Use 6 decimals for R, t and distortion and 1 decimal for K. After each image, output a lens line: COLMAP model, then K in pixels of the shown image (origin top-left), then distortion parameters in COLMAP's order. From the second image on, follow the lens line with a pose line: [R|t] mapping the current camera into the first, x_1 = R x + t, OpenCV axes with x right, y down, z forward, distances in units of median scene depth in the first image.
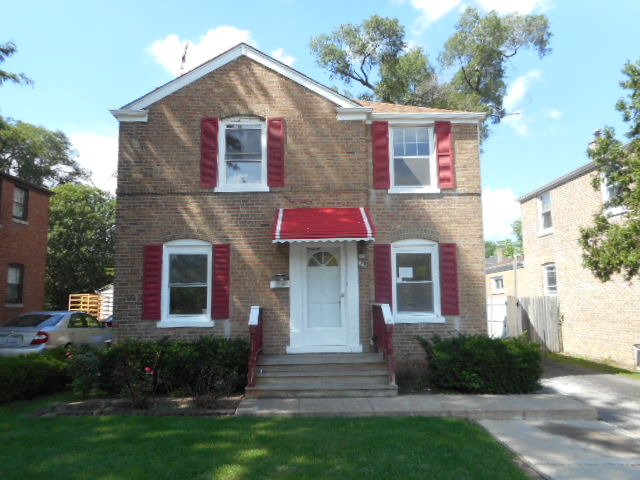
lens RADIAL K [[477.4, 0, 320.0], [0, 477.4, 240.0], [0, 0, 1]] dist [-0.001507, -0.000472]
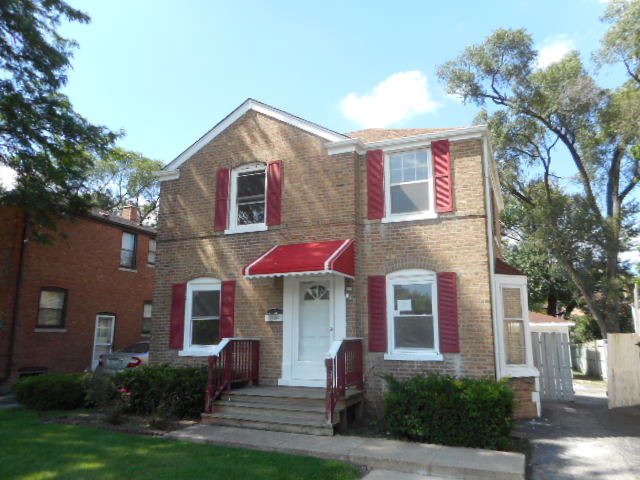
lens RADIAL K [[477.4, 0, 320.0], [0, 477.4, 240.0], [0, 0, 1]] dist [-0.001507, -0.000472]
pose [[0.914228, -0.064474, -0.400038, 0.417111], [0.035196, 0.996164, -0.080118, 0.009862], [0.403669, 0.059166, 0.912990, 0.072748]]
